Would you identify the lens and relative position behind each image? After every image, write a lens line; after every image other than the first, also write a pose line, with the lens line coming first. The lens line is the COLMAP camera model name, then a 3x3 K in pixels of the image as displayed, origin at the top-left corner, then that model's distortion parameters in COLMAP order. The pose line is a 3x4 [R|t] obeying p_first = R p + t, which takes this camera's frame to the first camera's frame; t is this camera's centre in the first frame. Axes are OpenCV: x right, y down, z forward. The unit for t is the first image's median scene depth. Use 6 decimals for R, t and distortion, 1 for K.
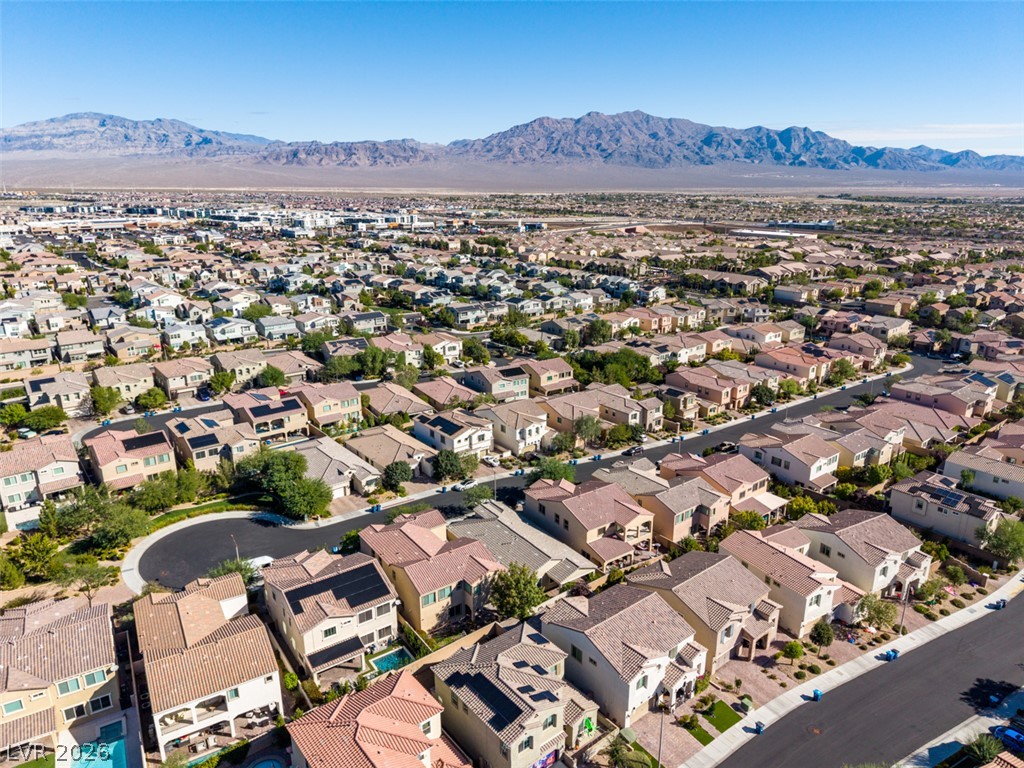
lens RADIAL K [[706.4, 0, 512.0], [0, 706.4, 384.0], [0, 0, 1]] dist [0.032995, -0.038059]
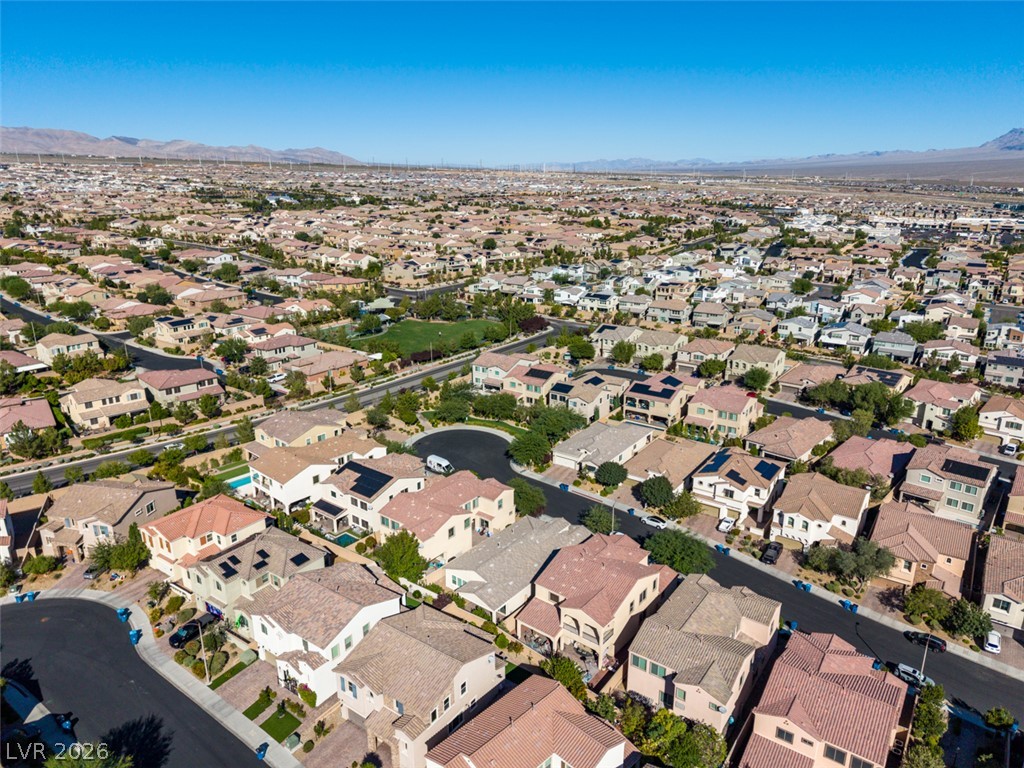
lens RADIAL K [[706.4, 0, 512.0], [0, 706.4, 384.0], [0, 0, 1]] dist [0.032995, -0.038059]
pose [[0.253877, 0.281988, -0.925219, 0.668450], [-0.278067, 0.937456, 0.209416, -0.156672], [0.926404, 0.204107, 0.316410, 0.515144]]
